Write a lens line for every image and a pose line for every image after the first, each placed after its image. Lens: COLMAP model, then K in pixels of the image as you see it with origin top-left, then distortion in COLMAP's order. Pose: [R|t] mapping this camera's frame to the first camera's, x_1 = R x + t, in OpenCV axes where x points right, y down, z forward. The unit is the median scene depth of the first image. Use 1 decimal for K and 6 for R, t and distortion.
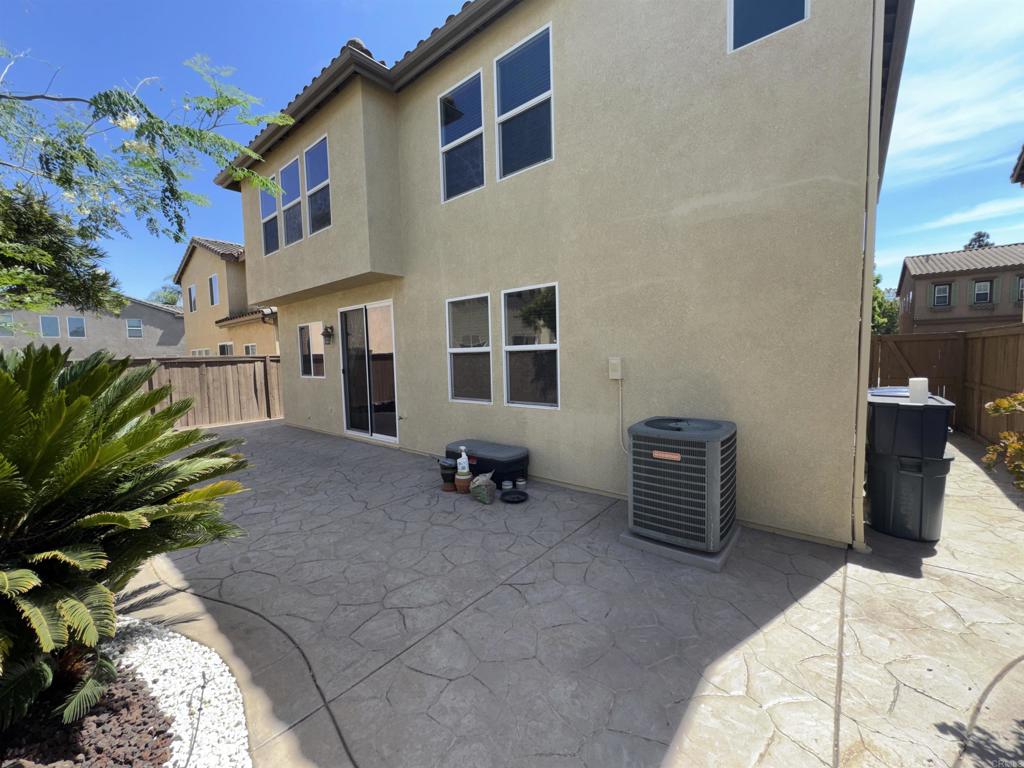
lens RADIAL K [[410.2, 0, 508.9], [0, 410.2, 383.9], [0, 0, 1]] dist [-0.000657, -0.000045]
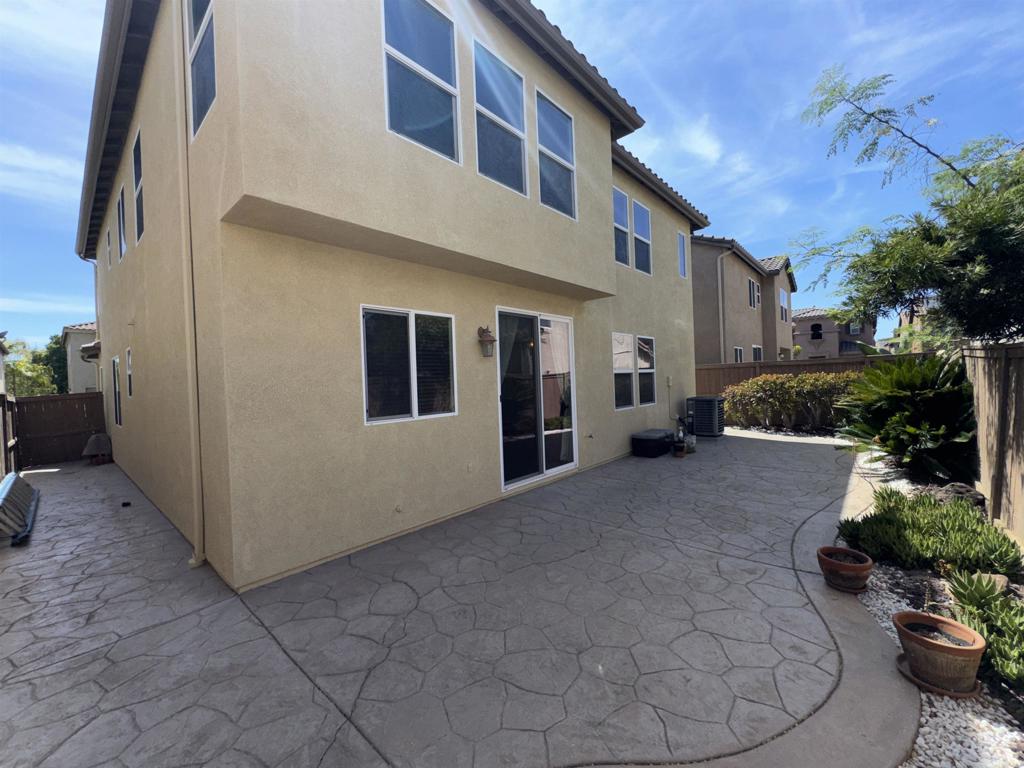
lens RADIAL K [[410.2, 0, 508.9], [0, 410.2, 383.9], [0, 0, 1]] dist [-0.000657, -0.000045]
pose [[0.041937, 0.018258, 0.998953, -1.166289], [0.107146, 0.993985, -0.022665, -0.040836], [-0.993359, 0.107984, 0.039728, 1.038513]]
